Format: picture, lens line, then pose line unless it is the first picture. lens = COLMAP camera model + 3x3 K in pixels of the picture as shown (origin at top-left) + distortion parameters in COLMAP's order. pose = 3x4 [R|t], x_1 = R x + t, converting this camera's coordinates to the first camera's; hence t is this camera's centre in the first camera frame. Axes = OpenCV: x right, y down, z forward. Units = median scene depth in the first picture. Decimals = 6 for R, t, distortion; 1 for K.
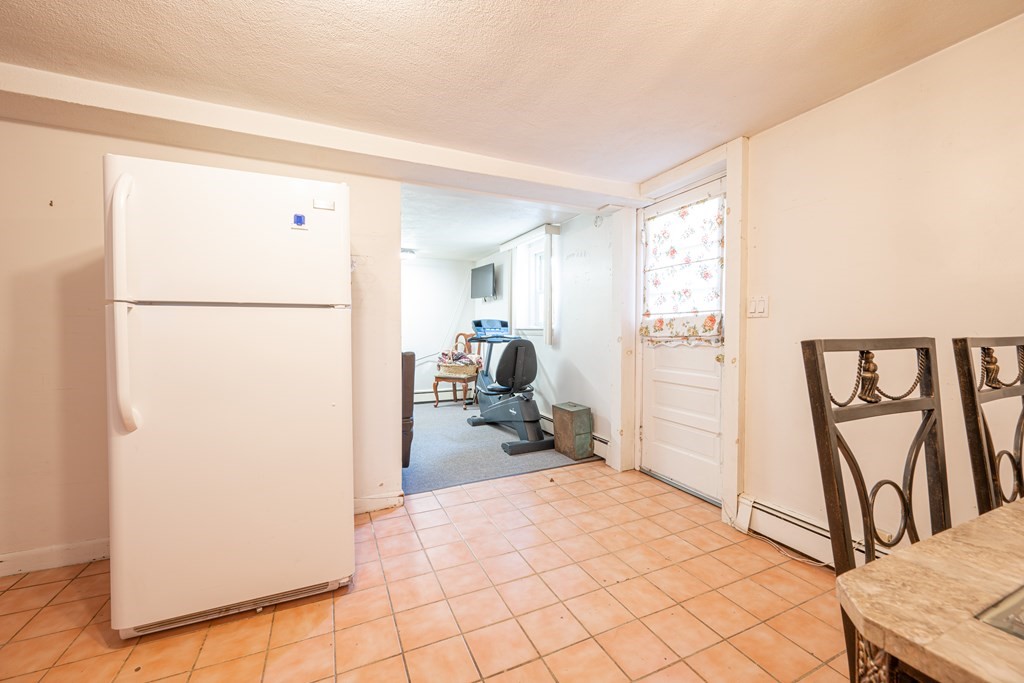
lens RADIAL K [[404.9, 0, 513.8], [0, 404.9, 337.7], [0, 0, 1]] dist [0.001186, -0.000375]
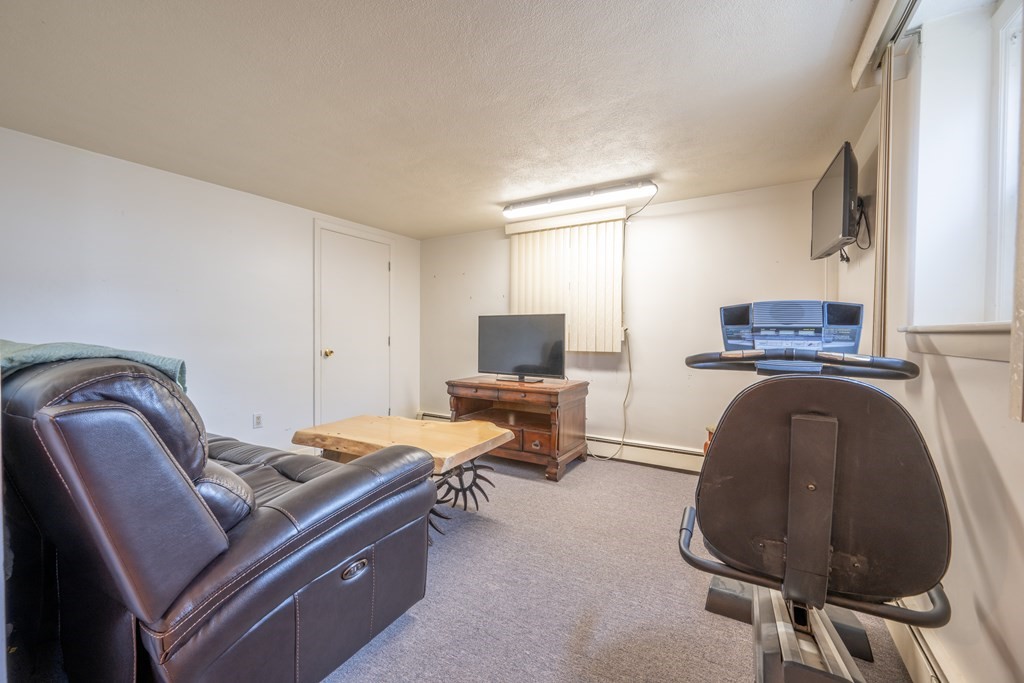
lens RADIAL K [[404.9, 0, 511.3], [0, 404.9, 341.8], [0, 0, 1]] dist [0.001186, -0.000375]
pose [[0.575682, 0.015643, -0.817524, 0.081533], [-0.022212, 0.999747, 0.003488, -0.009238], [0.817372, 0.016151, 0.575884, 0.634891]]
